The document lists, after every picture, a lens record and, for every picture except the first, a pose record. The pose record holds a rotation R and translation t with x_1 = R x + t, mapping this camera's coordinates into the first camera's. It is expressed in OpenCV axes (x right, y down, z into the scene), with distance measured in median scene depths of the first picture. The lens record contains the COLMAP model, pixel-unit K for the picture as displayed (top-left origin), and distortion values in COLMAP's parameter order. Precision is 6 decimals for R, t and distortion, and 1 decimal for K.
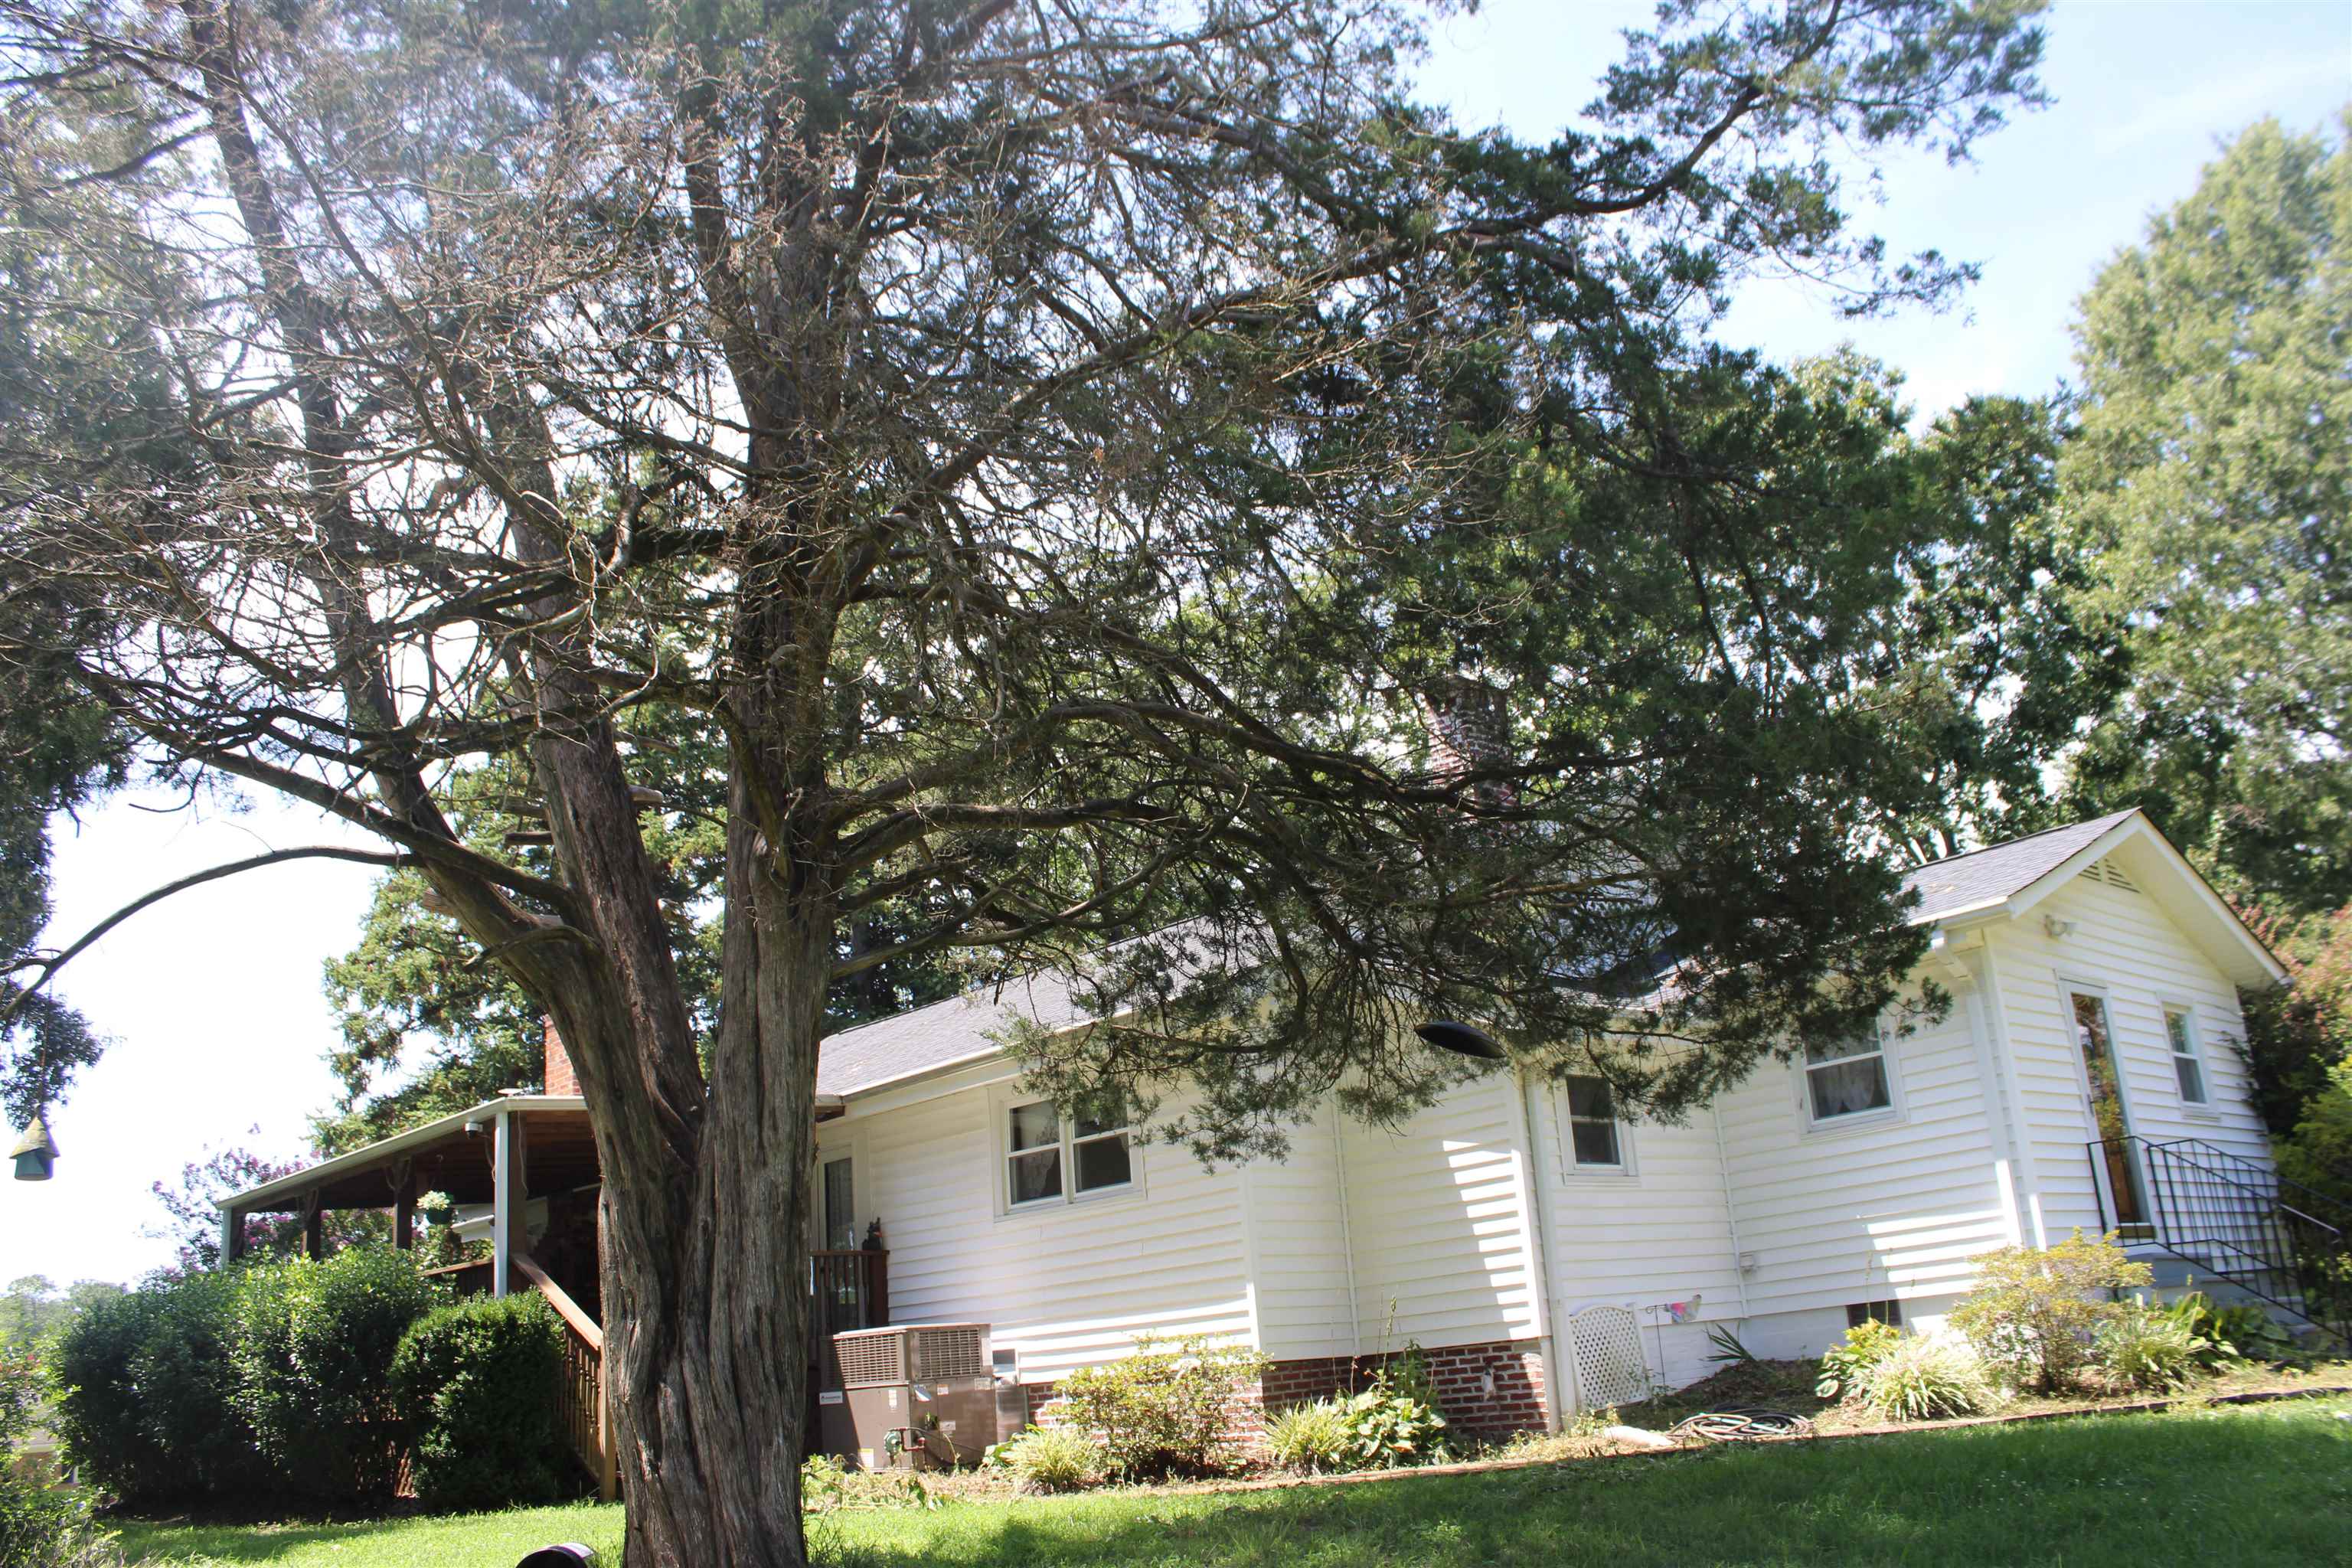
lens RADIAL K [[1947.4, 0, 1176.0], [0, 1947.4, 784.0], [0, 0, 1]] dist [-0.176423, 0.149988]
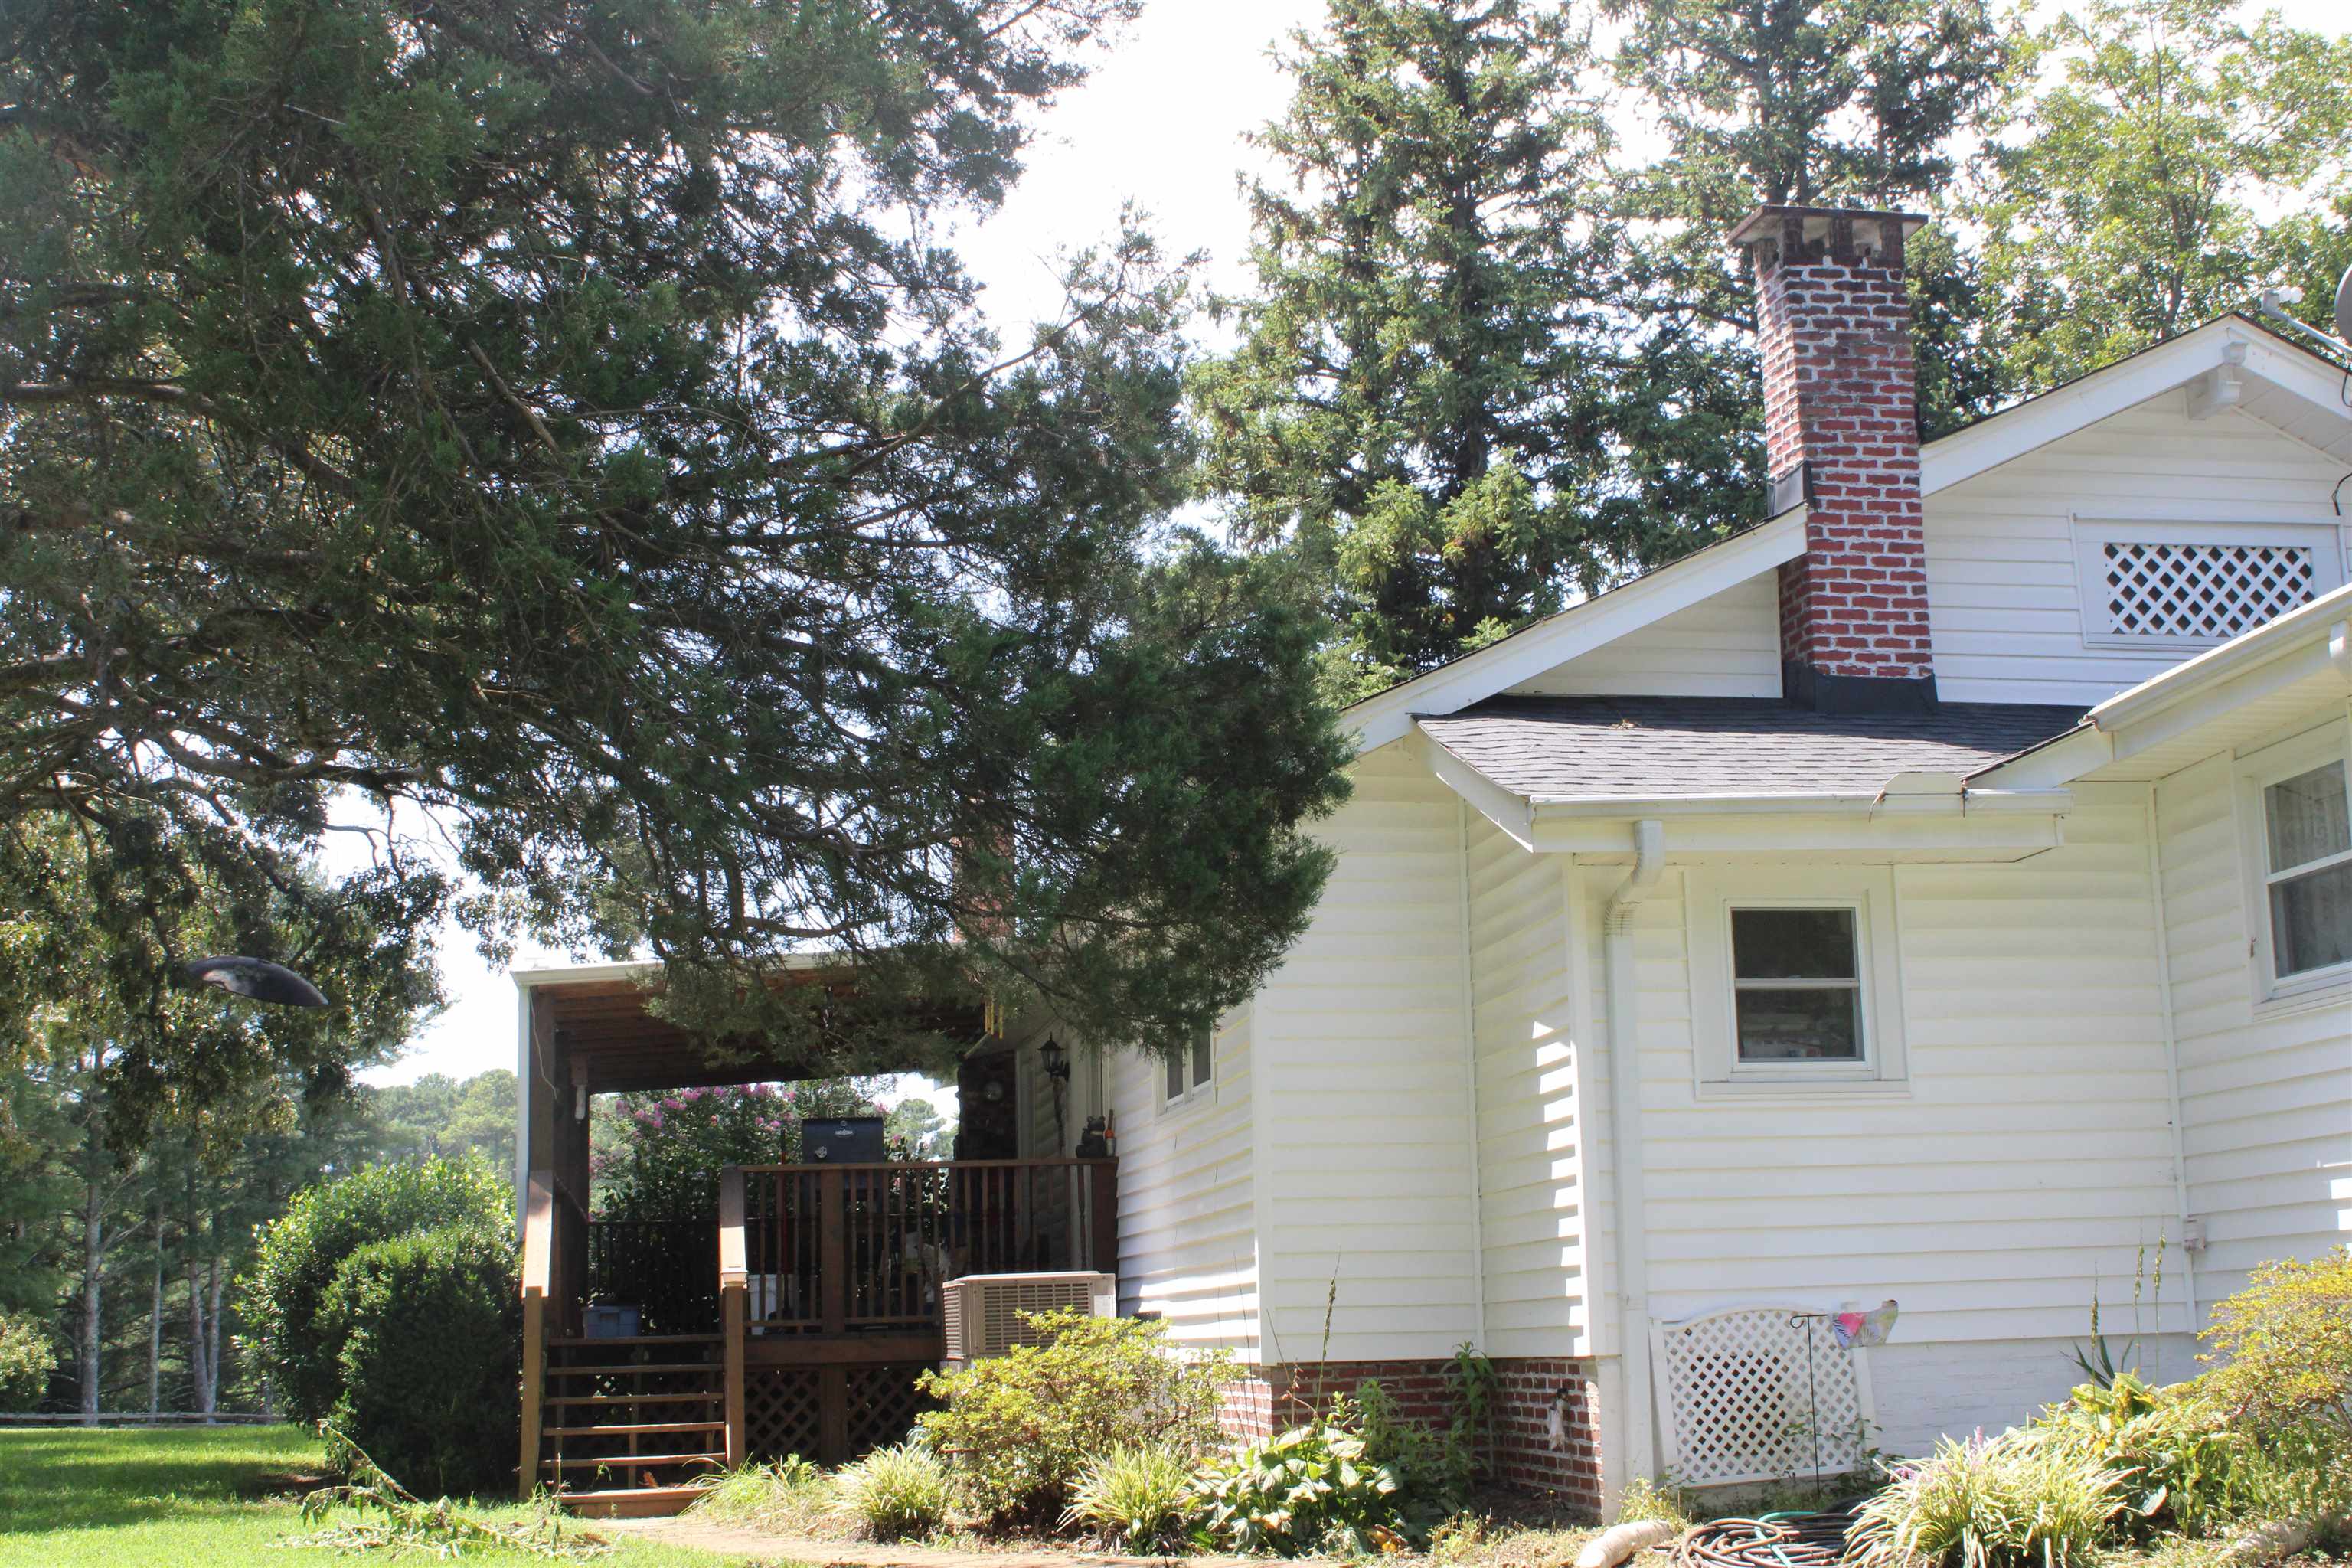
lens RADIAL K [[2890.9, 0, 1176.0], [0, 2890.9, 784.0], [0, 0, 1]] dist [-0.103889, 0.161992]
pose [[0.836453, -0.049517, -0.545797, 0.534987], [0.129135, 0.985676, 0.108479, -0.001900], [0.532607, -0.161219, 0.830866, 0.194644]]
